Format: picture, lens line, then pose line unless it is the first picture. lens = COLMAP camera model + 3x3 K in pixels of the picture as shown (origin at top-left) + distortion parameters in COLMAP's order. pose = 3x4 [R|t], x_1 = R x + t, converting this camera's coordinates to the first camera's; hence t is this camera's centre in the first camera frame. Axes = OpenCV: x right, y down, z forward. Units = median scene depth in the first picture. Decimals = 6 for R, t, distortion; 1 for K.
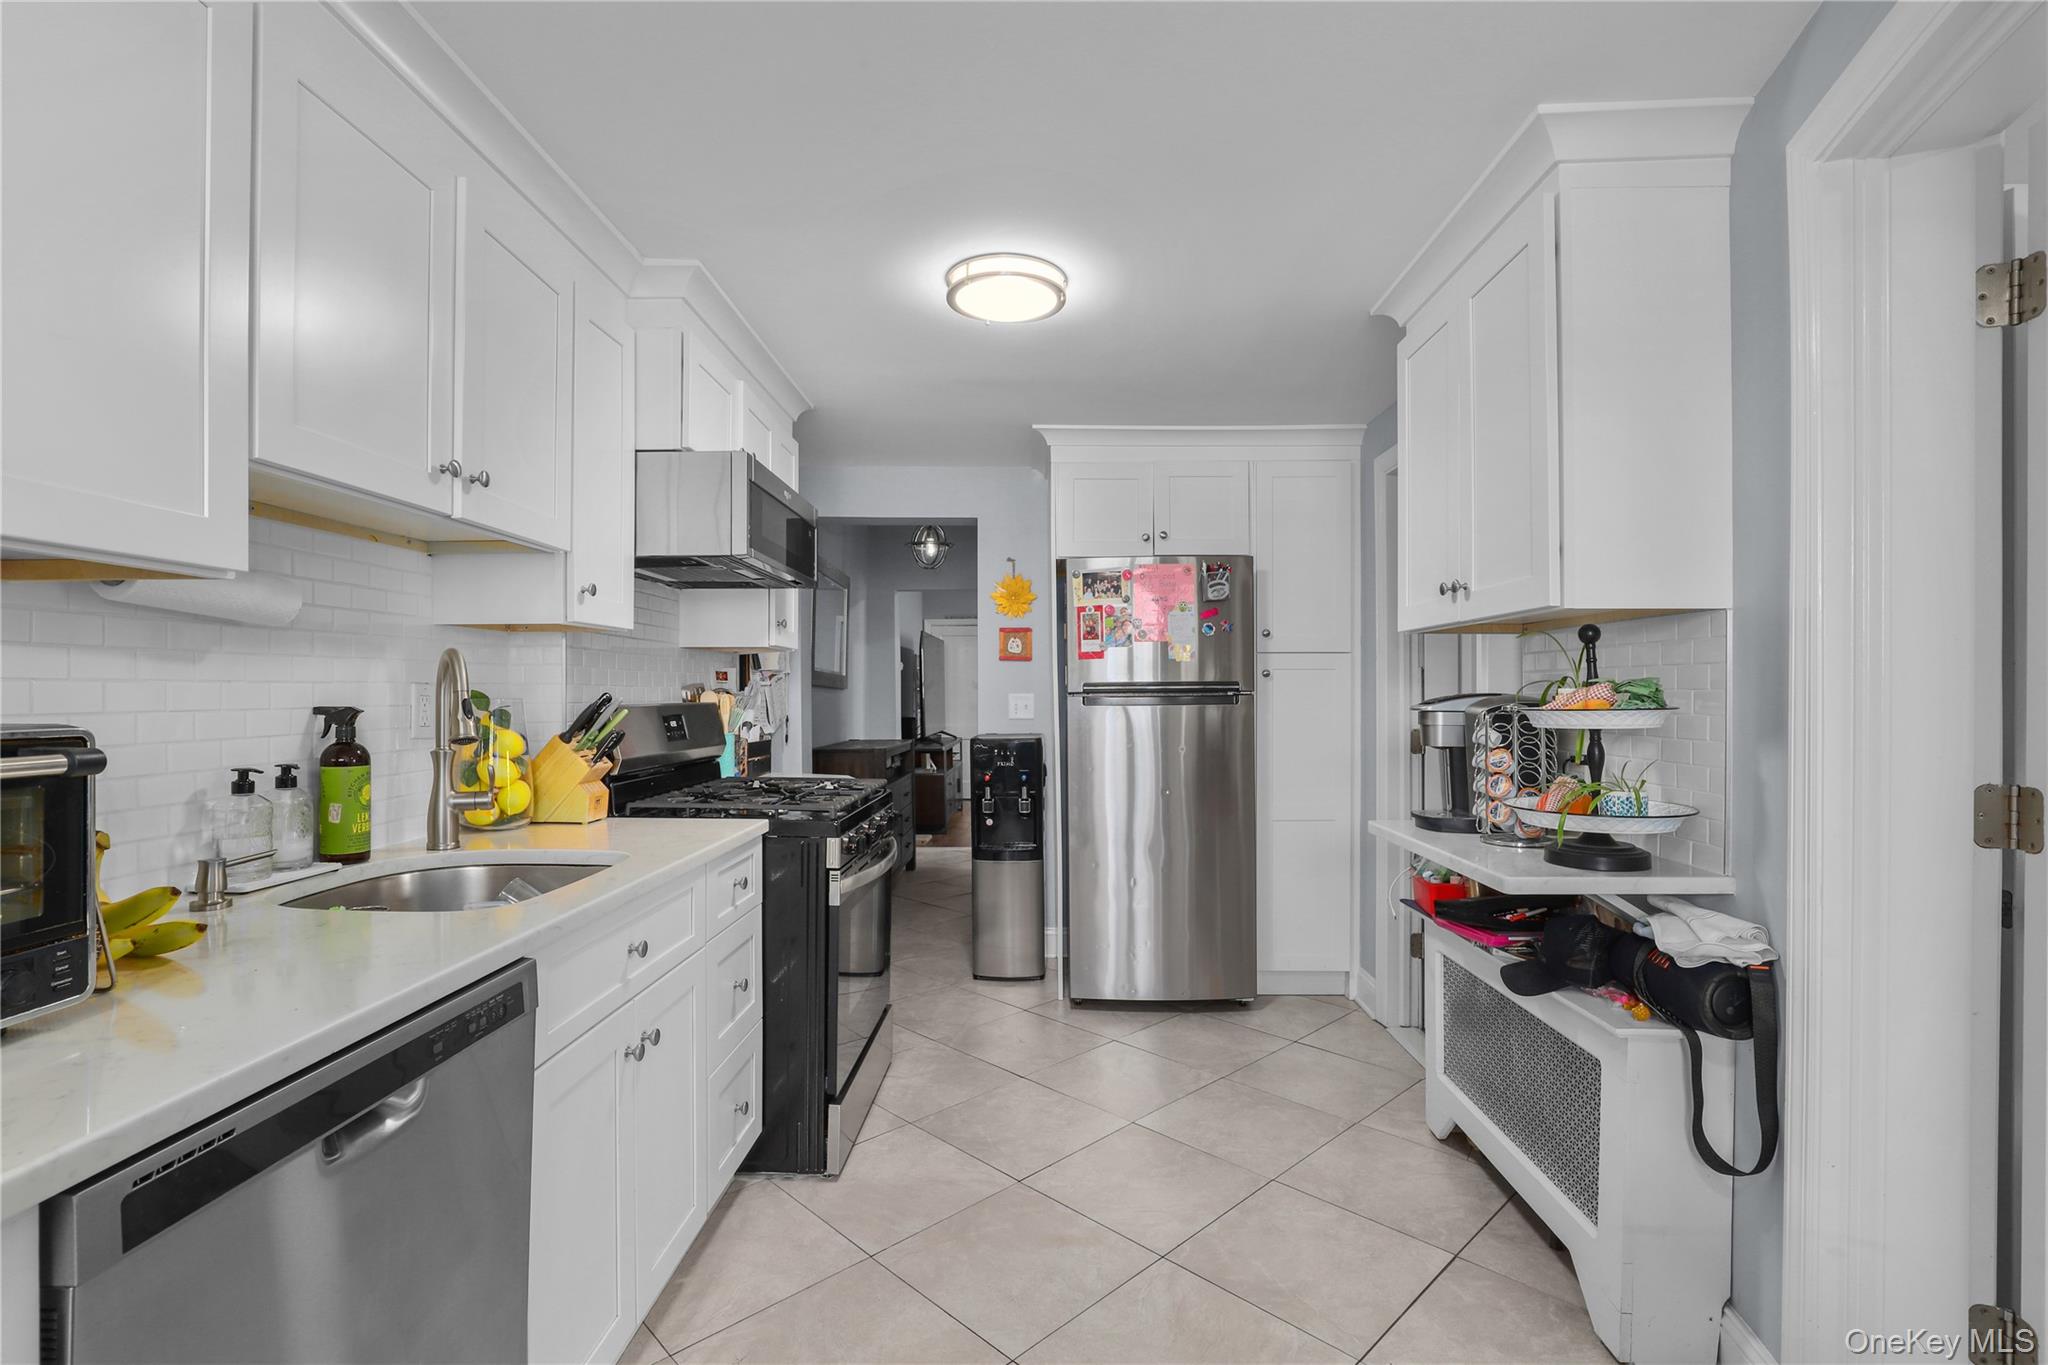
lens RADIAL K [[945.0, 0, 1018.6], [0, 945.0, 686.8], [0, 0, 1]] dist [-0.003926, 0.000038]
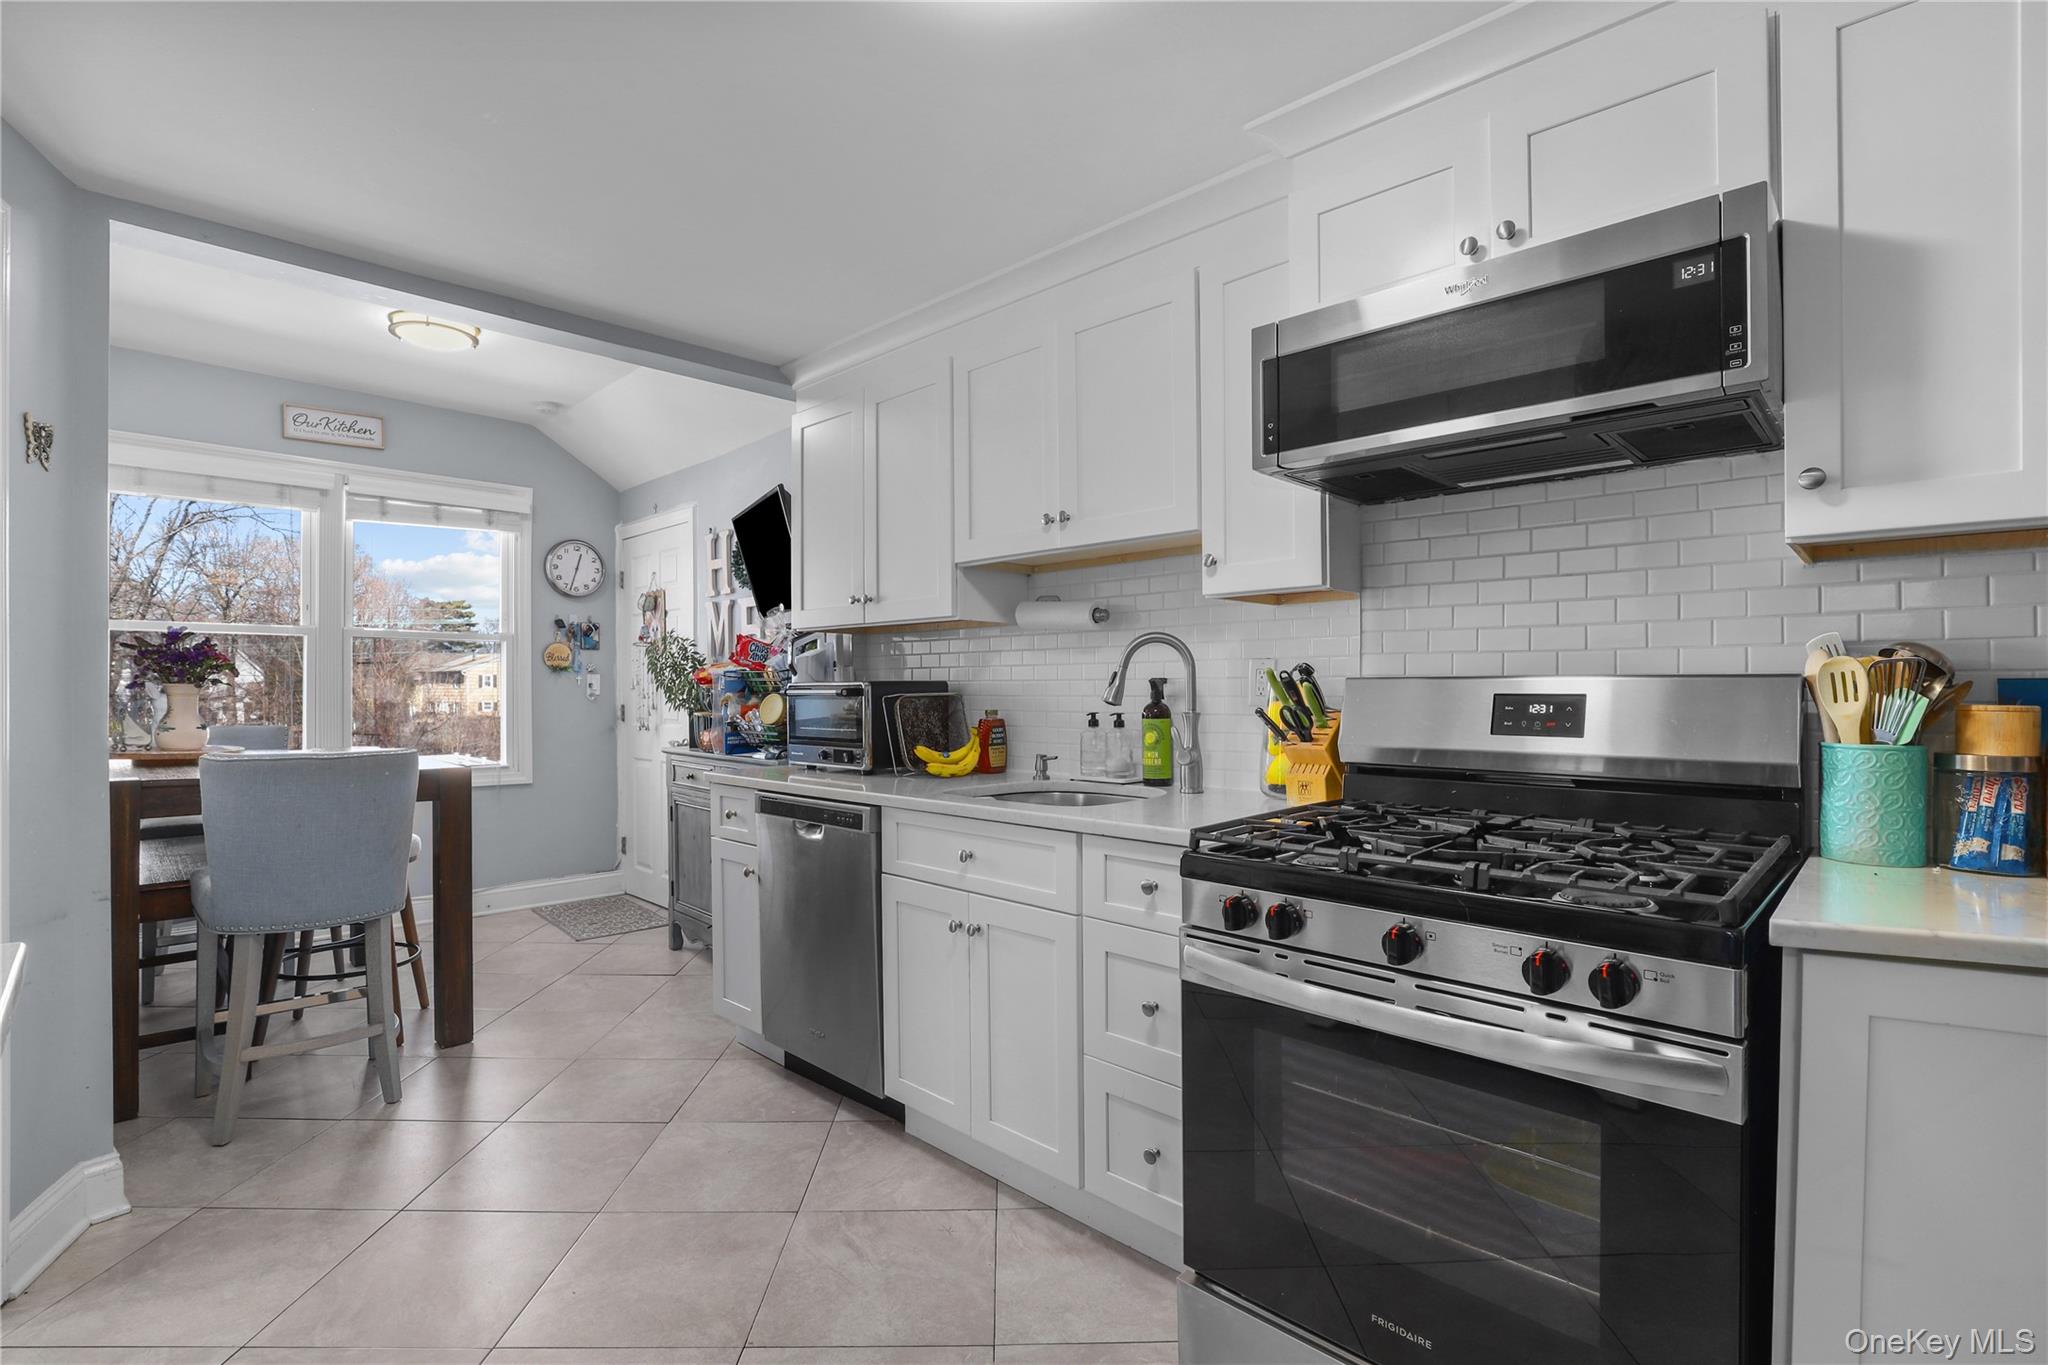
lens RADIAL K [[945.0, 0, 1019.3], [0, 945.0, 687.4], [0, 0, 1]] dist [-0.003926, 0.000038]
pose [[-0.672960, -0.001795, -0.739677, 0.489802], [0.005334, 0.999959, -0.007280, 0.044070], [0.739660, -0.008845, -0.672923, 1.771459]]
